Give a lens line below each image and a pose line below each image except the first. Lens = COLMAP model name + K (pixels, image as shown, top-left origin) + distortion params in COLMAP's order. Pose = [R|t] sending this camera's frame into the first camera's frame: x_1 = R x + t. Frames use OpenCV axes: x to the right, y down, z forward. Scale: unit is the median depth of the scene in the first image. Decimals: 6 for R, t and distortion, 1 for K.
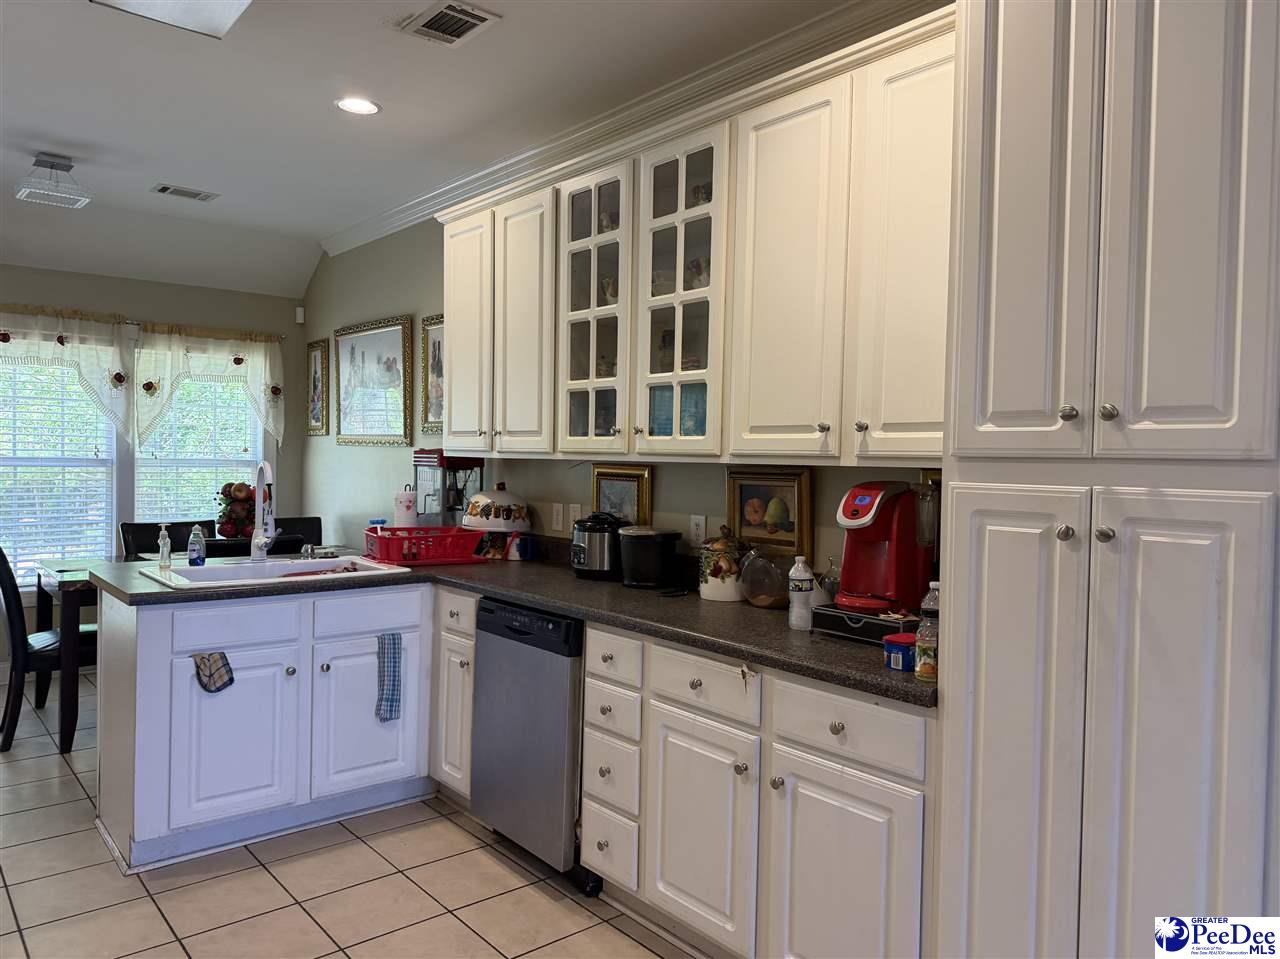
lens RADIAL K [[894.8, 0, 662.1], [0, 894.8, 470.4], [0, 0, 1]] dist [0.033381, -0.054215]
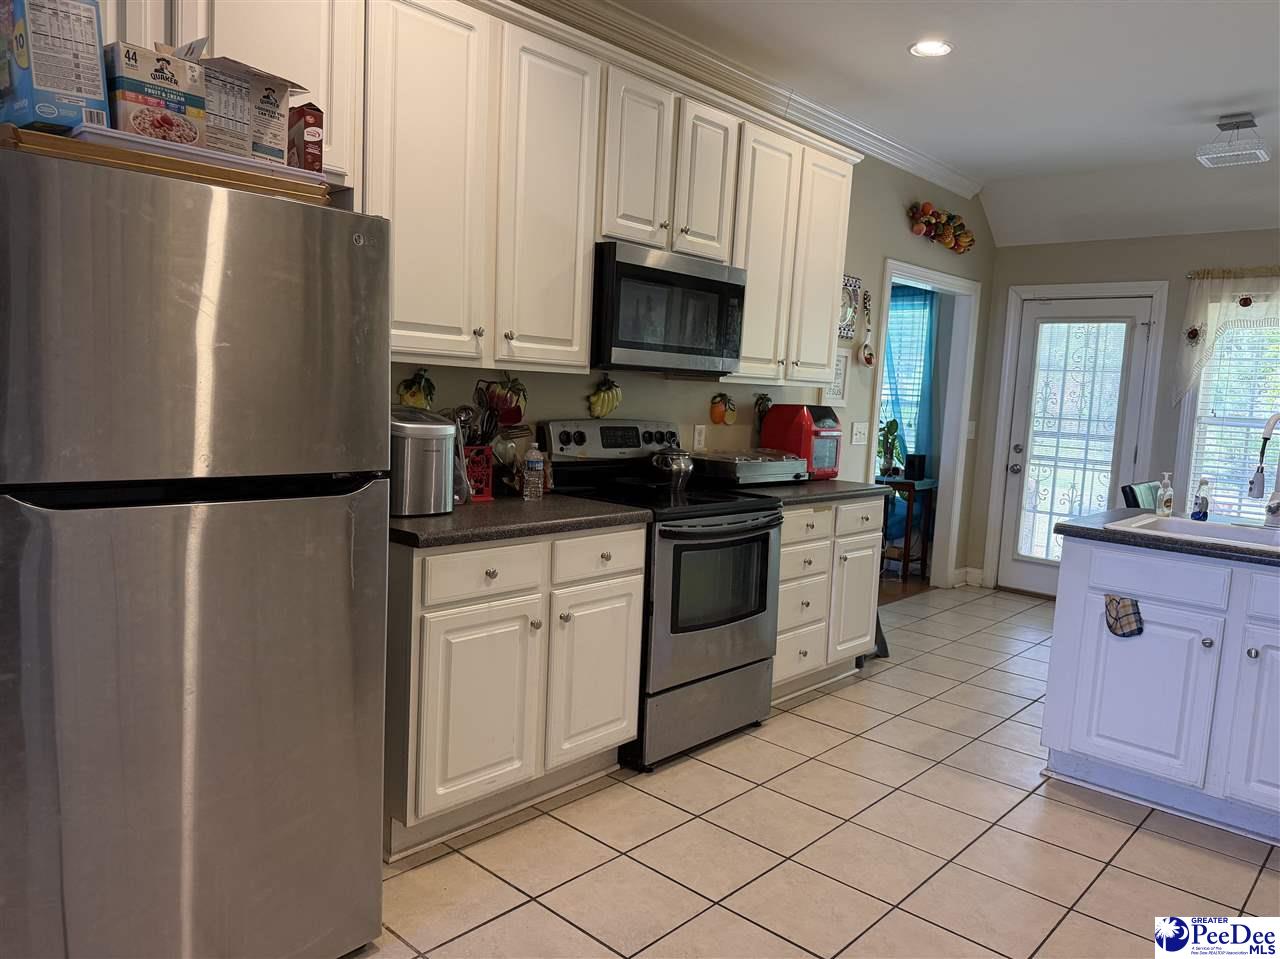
lens RADIAL K [[894.8, 0, 615.2], [0, 894.8, 471.8], [0, 0, 1]] dist [0.033381, -0.054215]
pose [[0.076183, 0.077600, -0.994070, 0.308516], [-0.058693, 0.995587, 0.073221, 0.016756], [0.995365, 0.052767, 0.080401, 0.244888]]
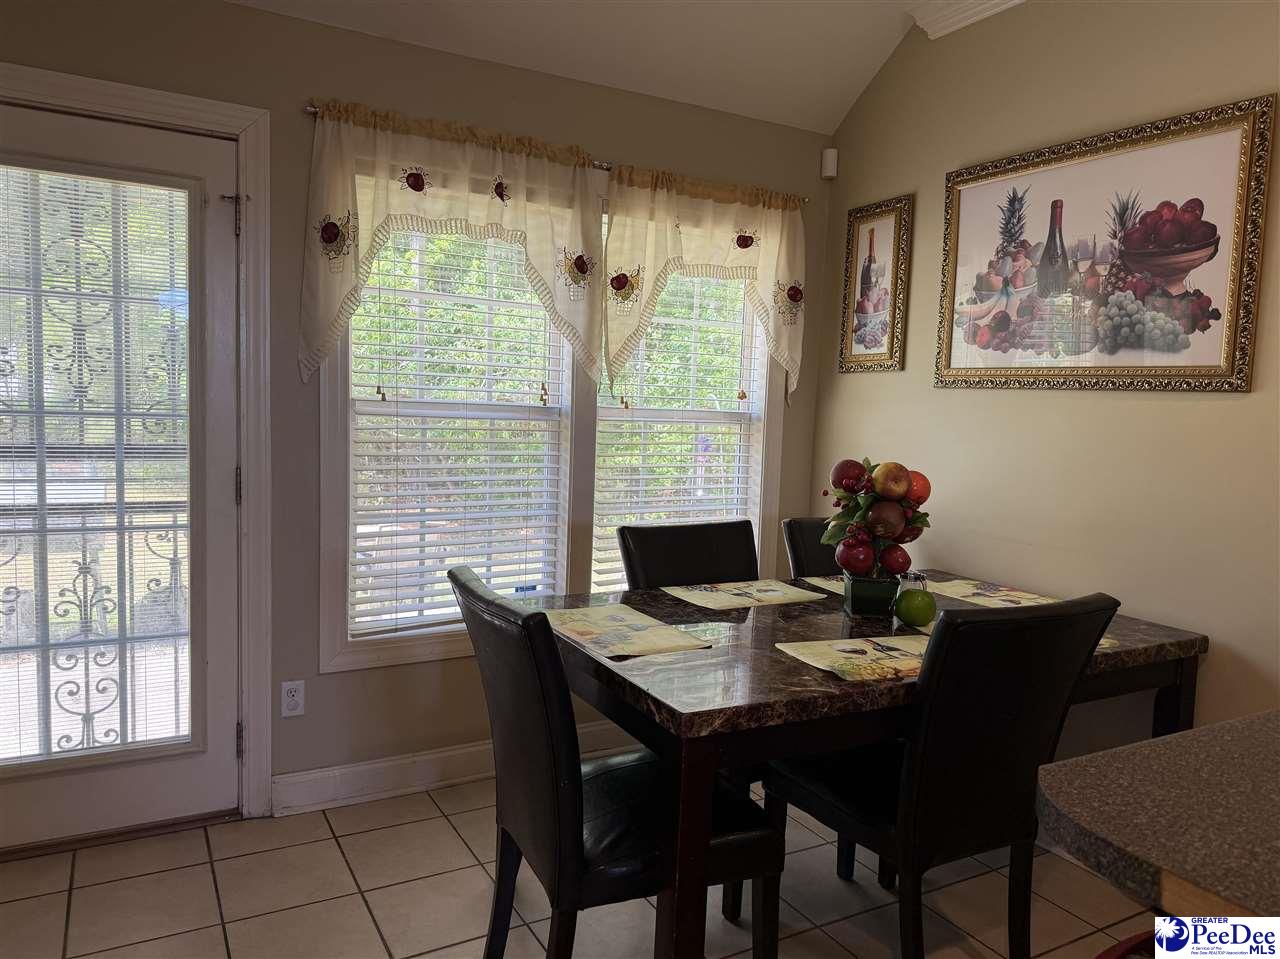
lens RADIAL K [[894.8, 0, 642.3], [0, 894.8, 487.6], [0, 0, 1]] dist [0.033381, -0.054215]
pose [[0.977359, 0.036764, -0.208370, -0.575146], [-0.022060, 0.997128, 0.072456, -0.005531], [0.210435, -0.066219, 0.975363, 0.579325]]
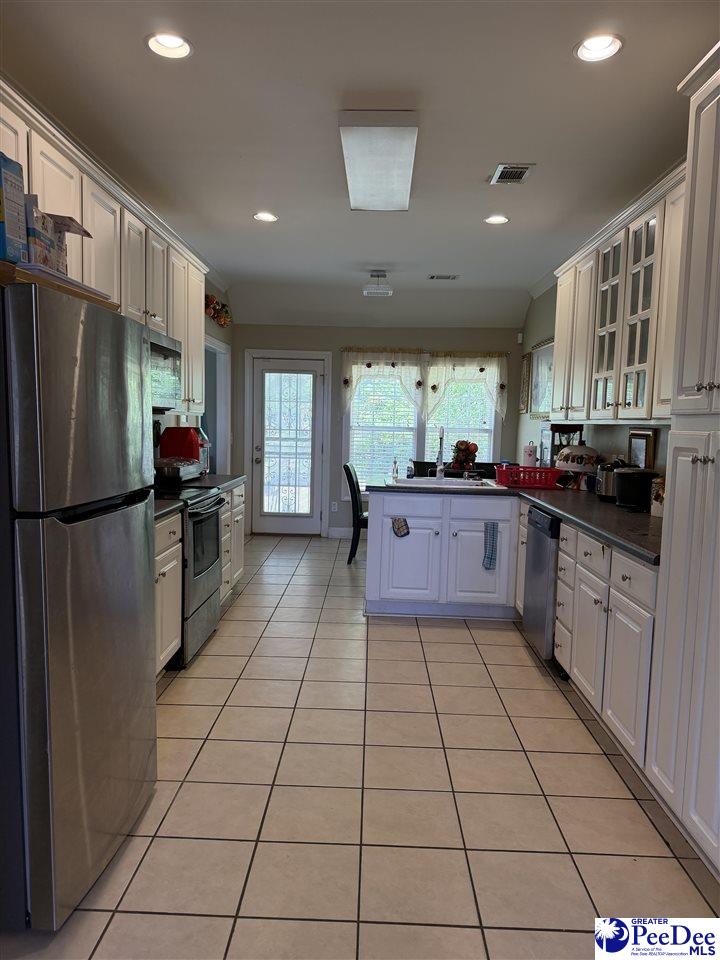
lens RADIAL K [[671.1, 0, 353.0], [0, 671.1, 485.5], [0, 0, 1]] dist [0.033381, -0.054215]
pose [[0.725110, 0.061712, -0.685862, 0.329136], [-0.019318, 0.997407, 0.069319, 0.017079], [0.688362, -0.037014, 0.724422, -0.127711]]
